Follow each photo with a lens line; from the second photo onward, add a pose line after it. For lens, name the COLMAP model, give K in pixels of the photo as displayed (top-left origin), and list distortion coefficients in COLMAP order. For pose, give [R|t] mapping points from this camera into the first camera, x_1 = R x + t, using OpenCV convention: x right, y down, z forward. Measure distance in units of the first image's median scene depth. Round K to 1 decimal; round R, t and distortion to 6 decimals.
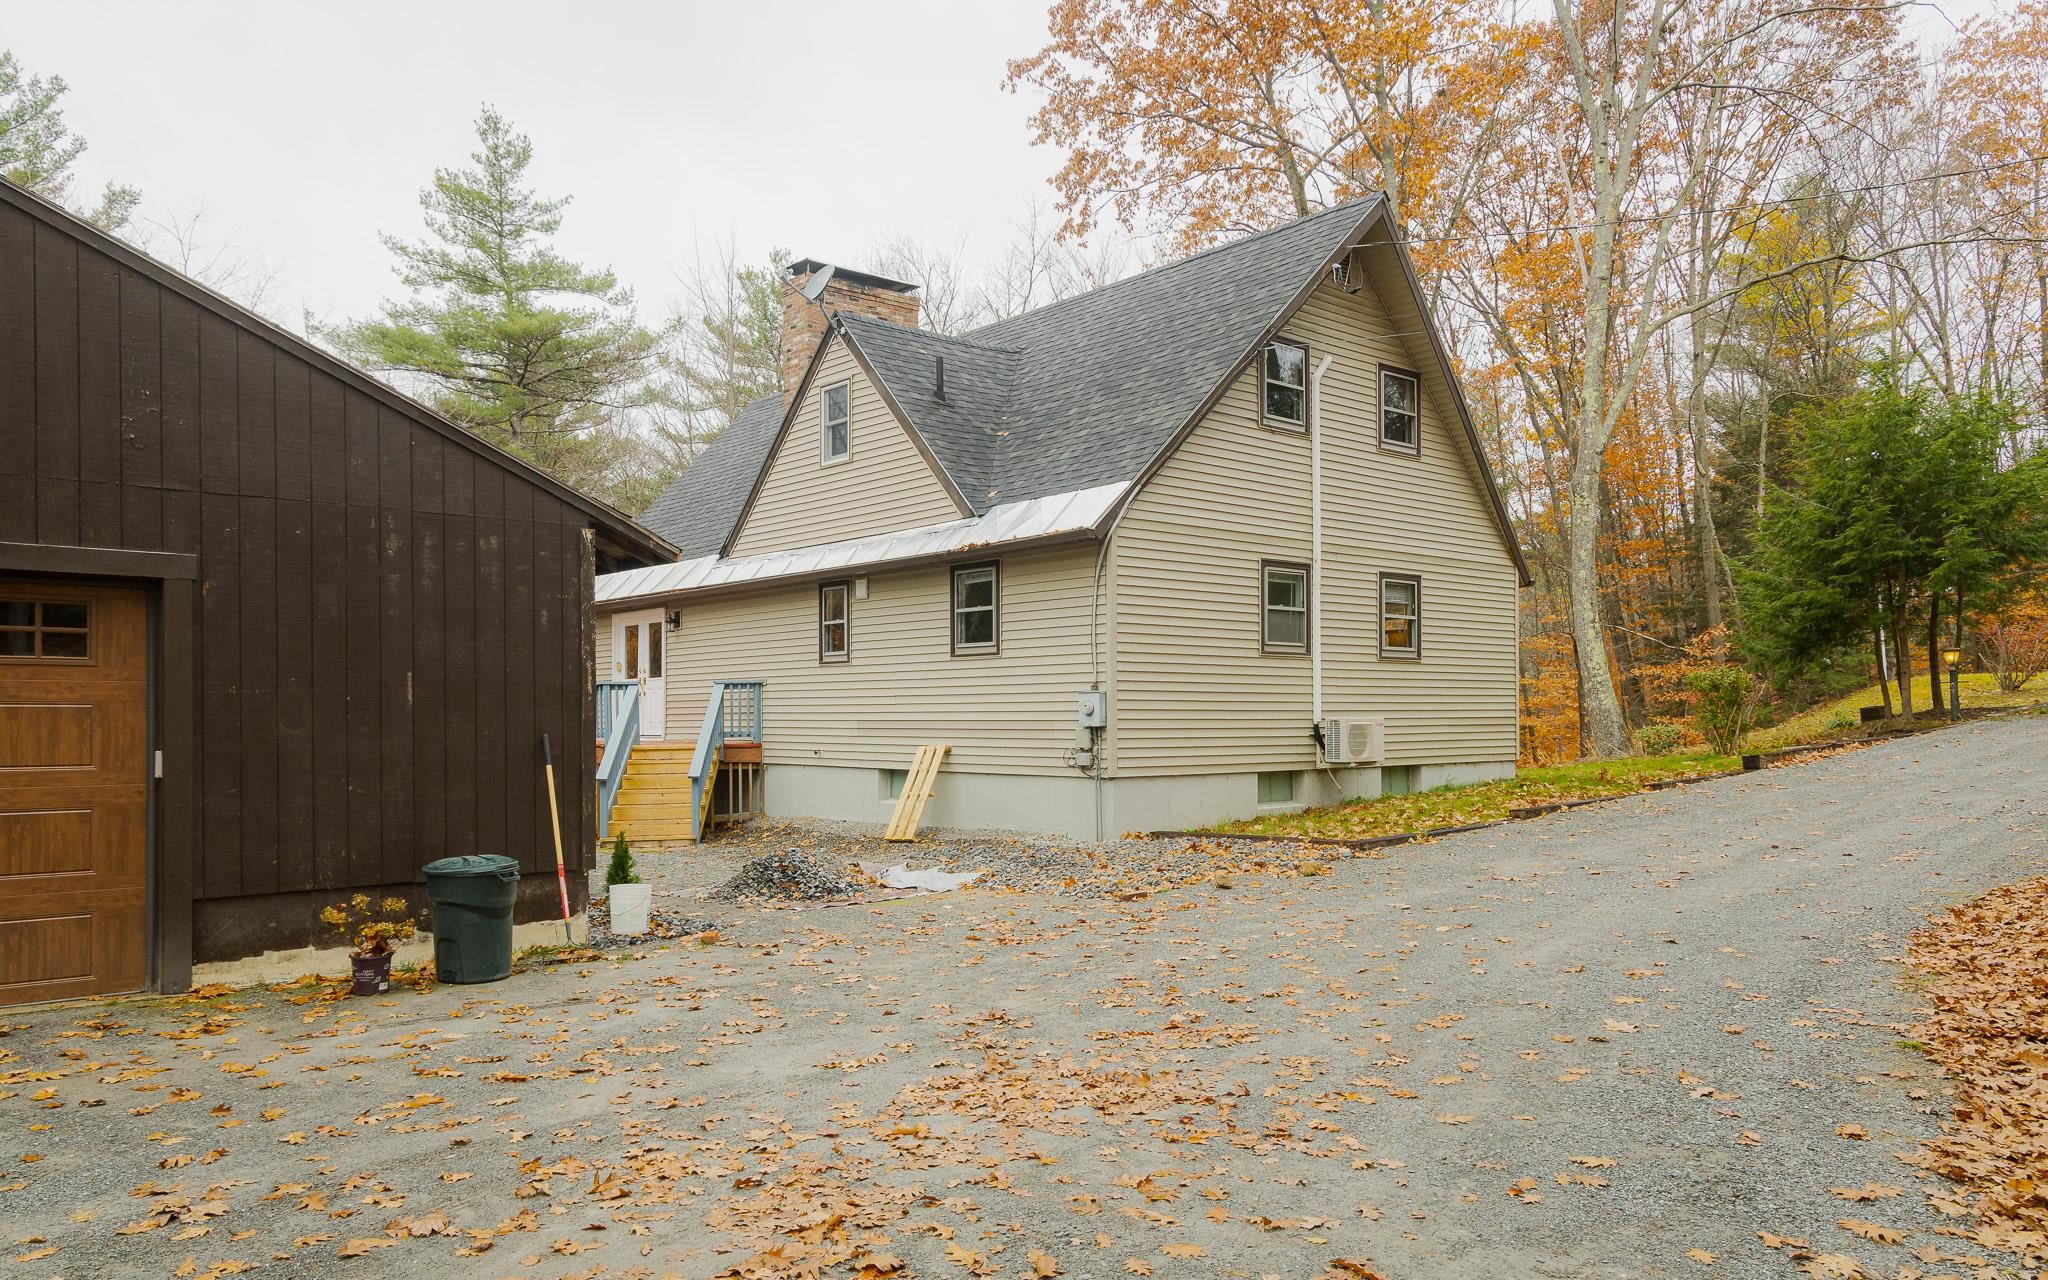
lens RADIAL K [[1427.4, 0, 1024.0], [0, 1427.4, 640.0], [0, 0, 1]] dist [0.003936, -0.001537]
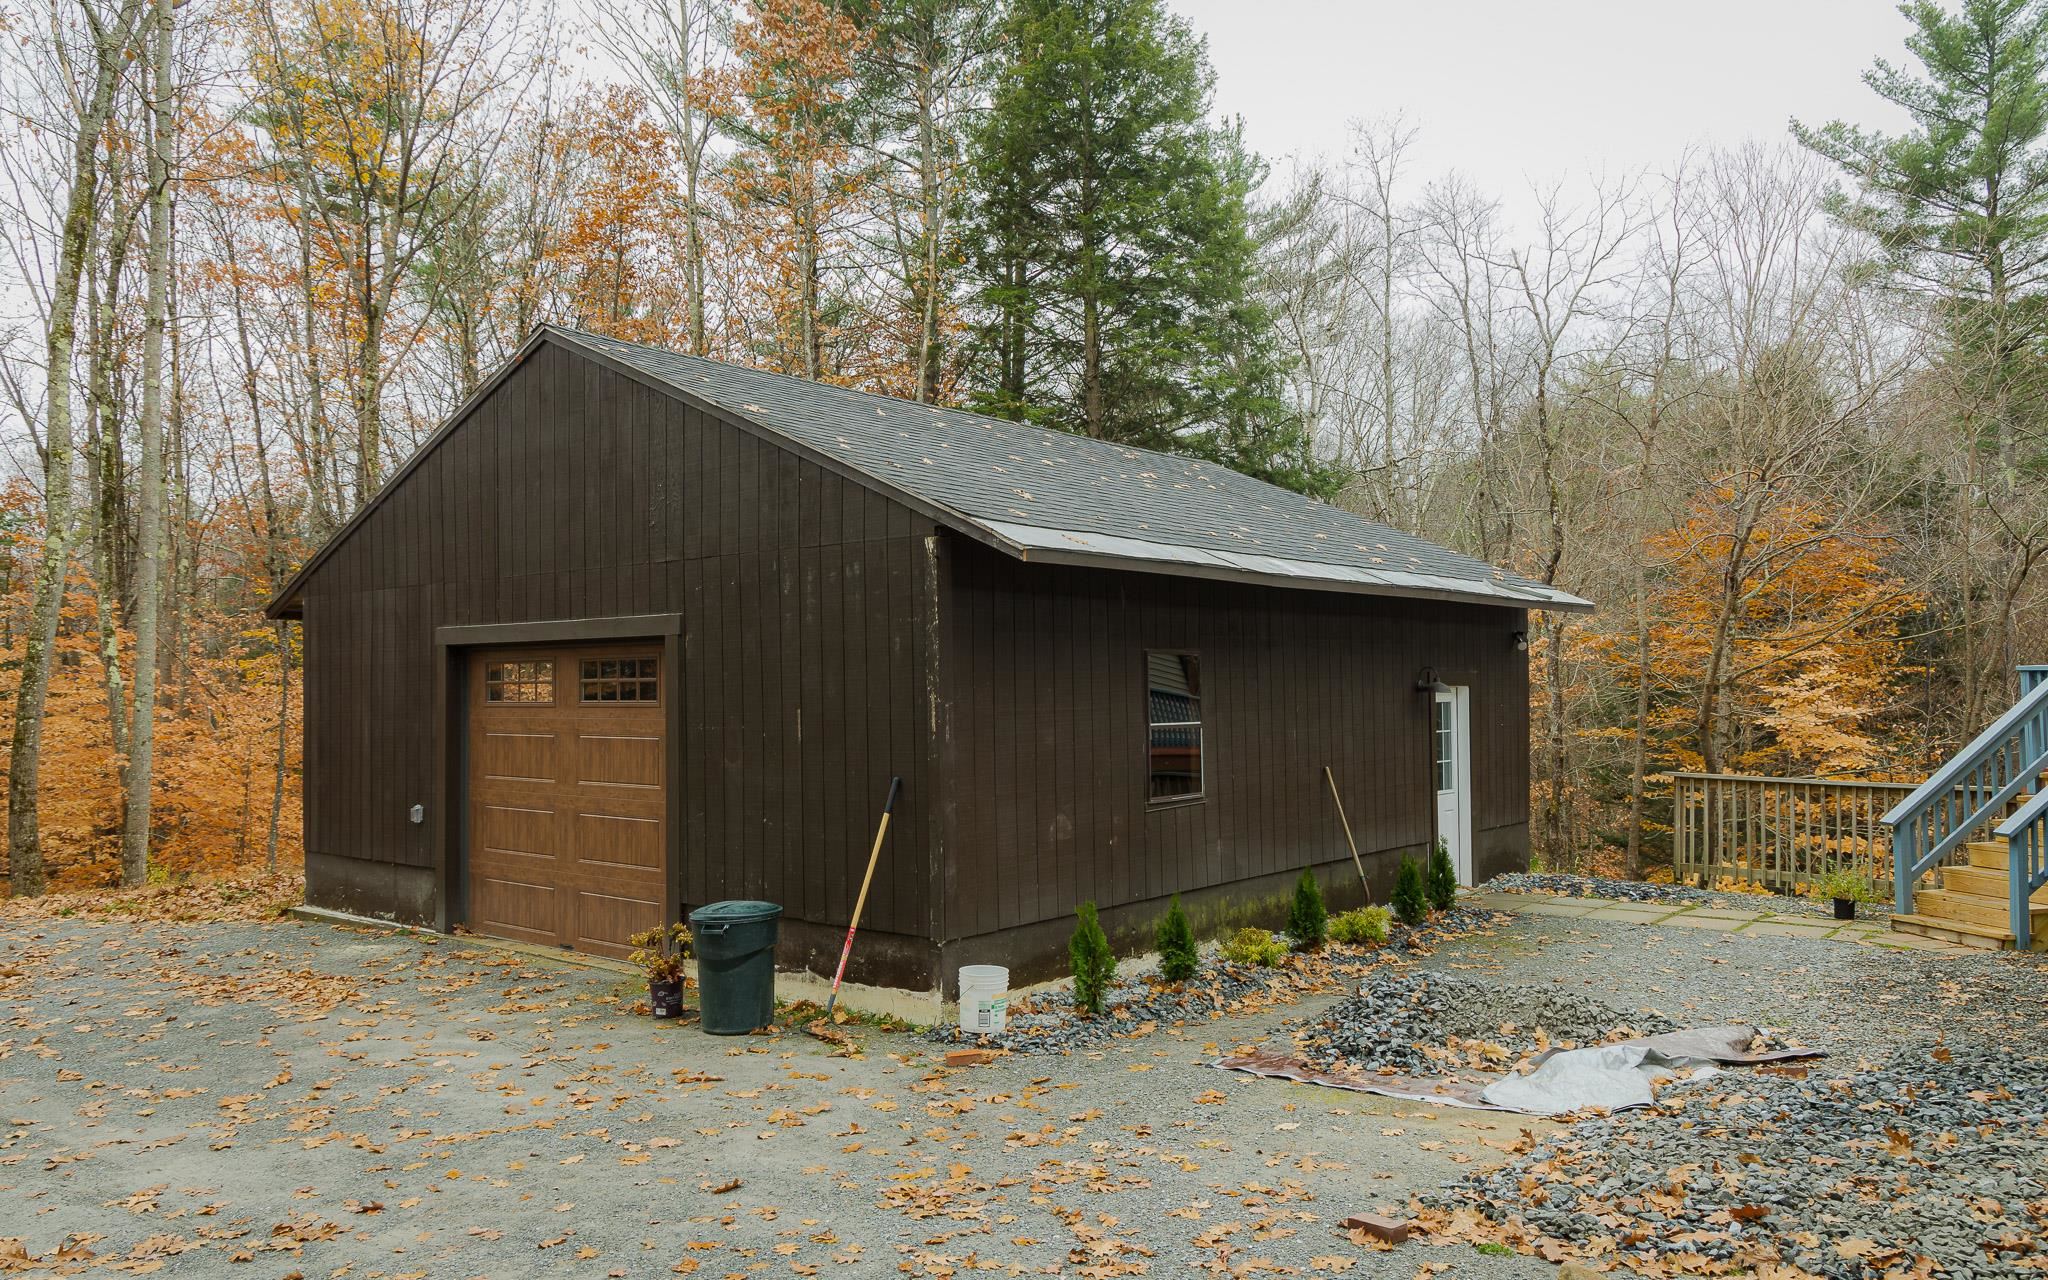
lens RADIAL K [[1427.4, 0, 1024.0], [0, 1427.4, 640.0], [0, 0, 1]] dist [0.003936, -0.001537]
pose [[0.157567, -0.034622, -0.986901, 0.641921], [0.059171, 0.997921, -0.025561, 0.009724], [0.985734, -0.054368, 0.159288, 1.091538]]
